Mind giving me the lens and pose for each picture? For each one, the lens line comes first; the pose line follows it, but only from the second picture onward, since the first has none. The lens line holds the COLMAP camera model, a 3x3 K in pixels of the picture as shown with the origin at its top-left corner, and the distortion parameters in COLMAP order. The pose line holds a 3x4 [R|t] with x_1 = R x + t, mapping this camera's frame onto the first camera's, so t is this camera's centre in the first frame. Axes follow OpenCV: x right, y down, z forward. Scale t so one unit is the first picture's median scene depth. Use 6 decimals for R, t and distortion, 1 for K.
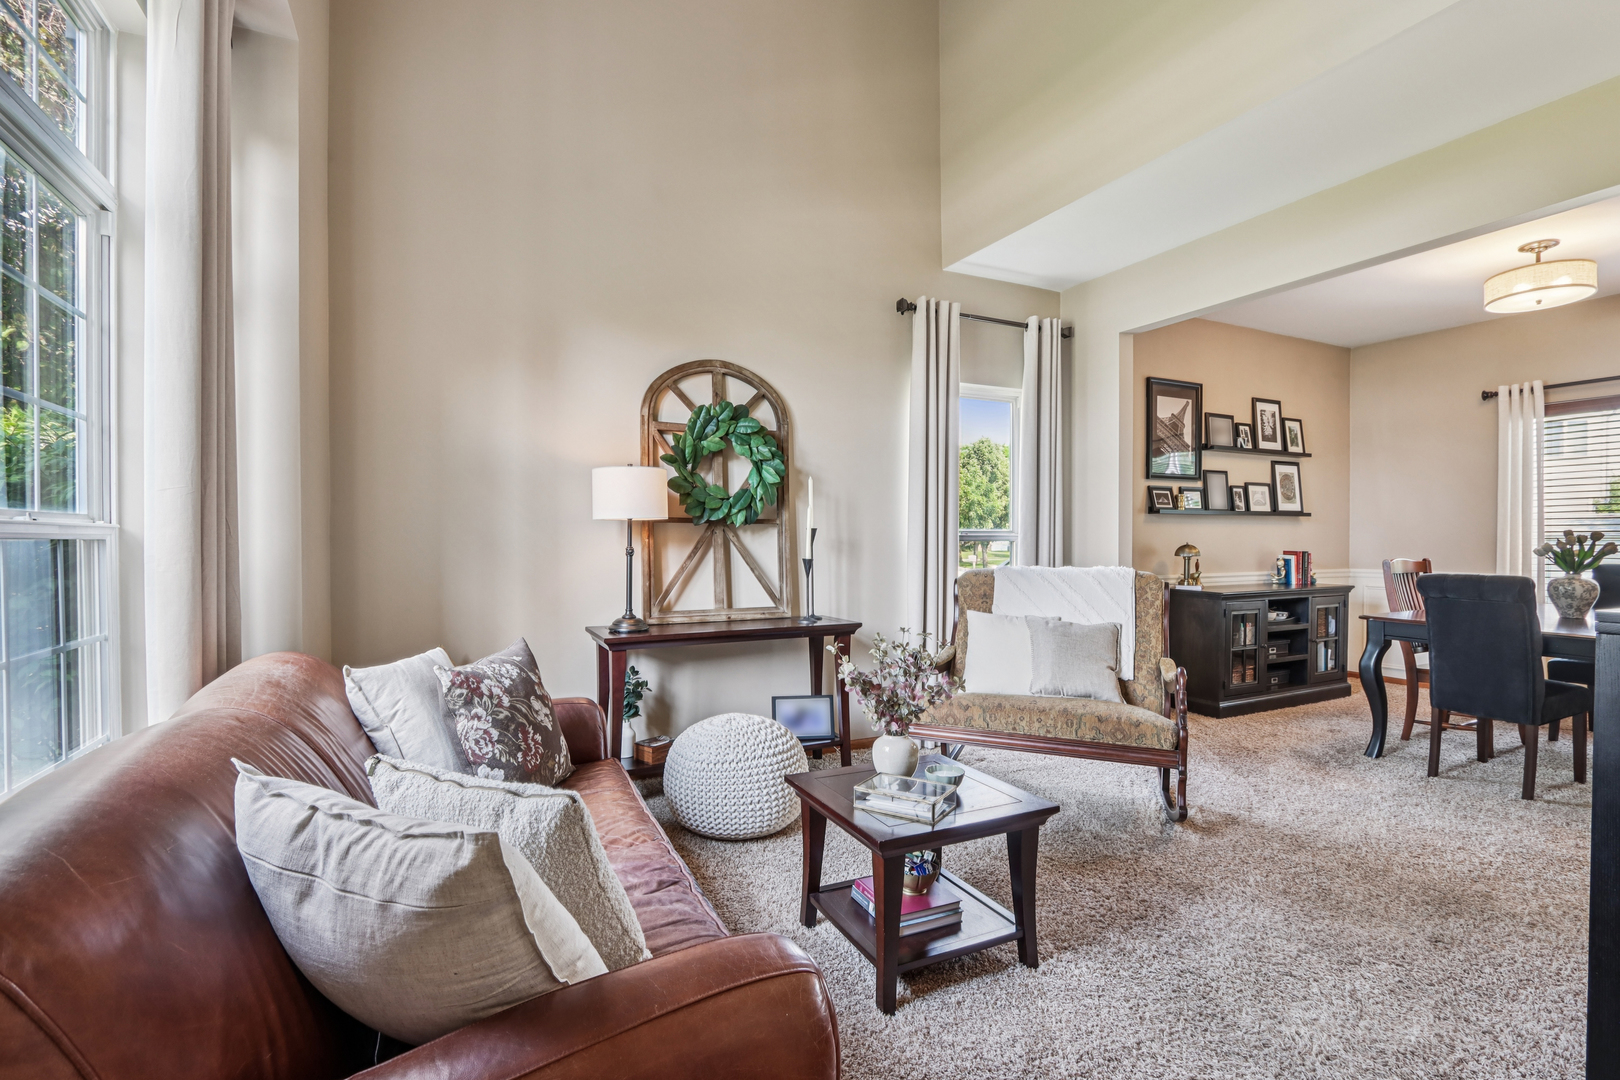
lens RADIAL K [[763.6, 0, 813.2], [0, 763.6, 544.9], [0, 0, 1]] dist [-0.020441, 0.004130]
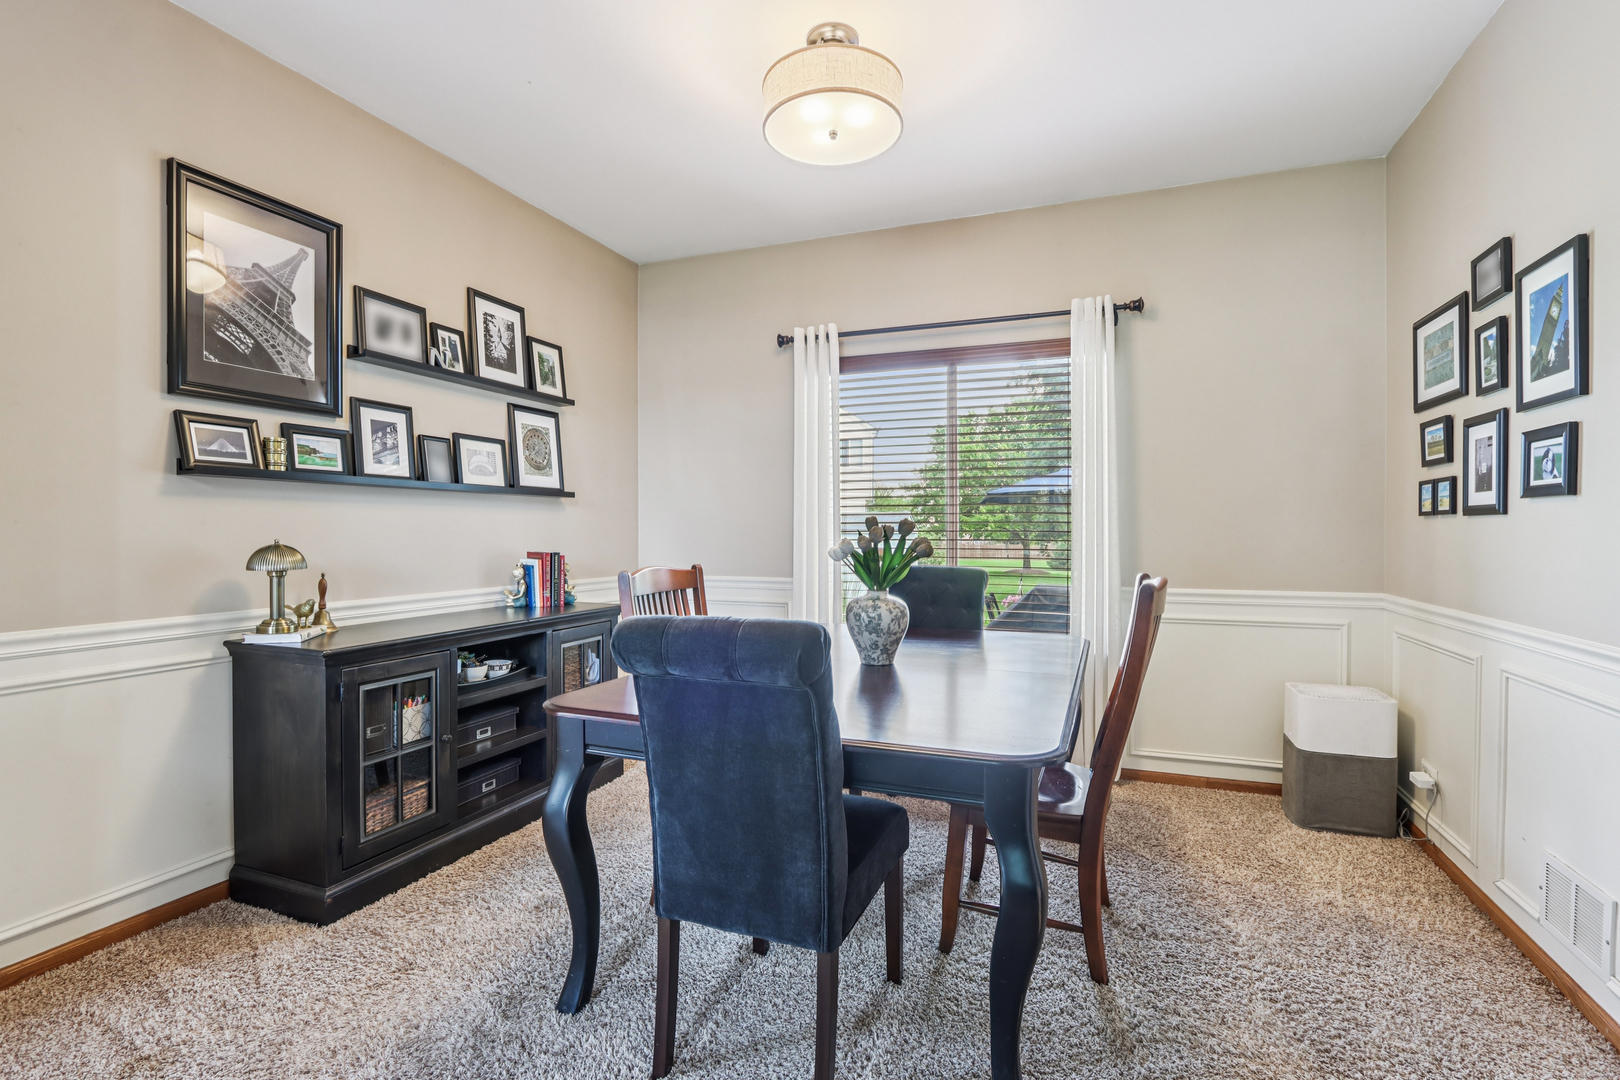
lens RADIAL K [[763.6, 0, 808.5], [0, 763.6, 537.6], [0, 0, 1]] dist [-0.020441, 0.004130]
pose [[0.742108, -0.003921, 0.670269, 0.390285], [0.005301, 0.999986, -0.000019, -0.002568], [-0.670260, 0.003567, 0.742118, 0.405381]]
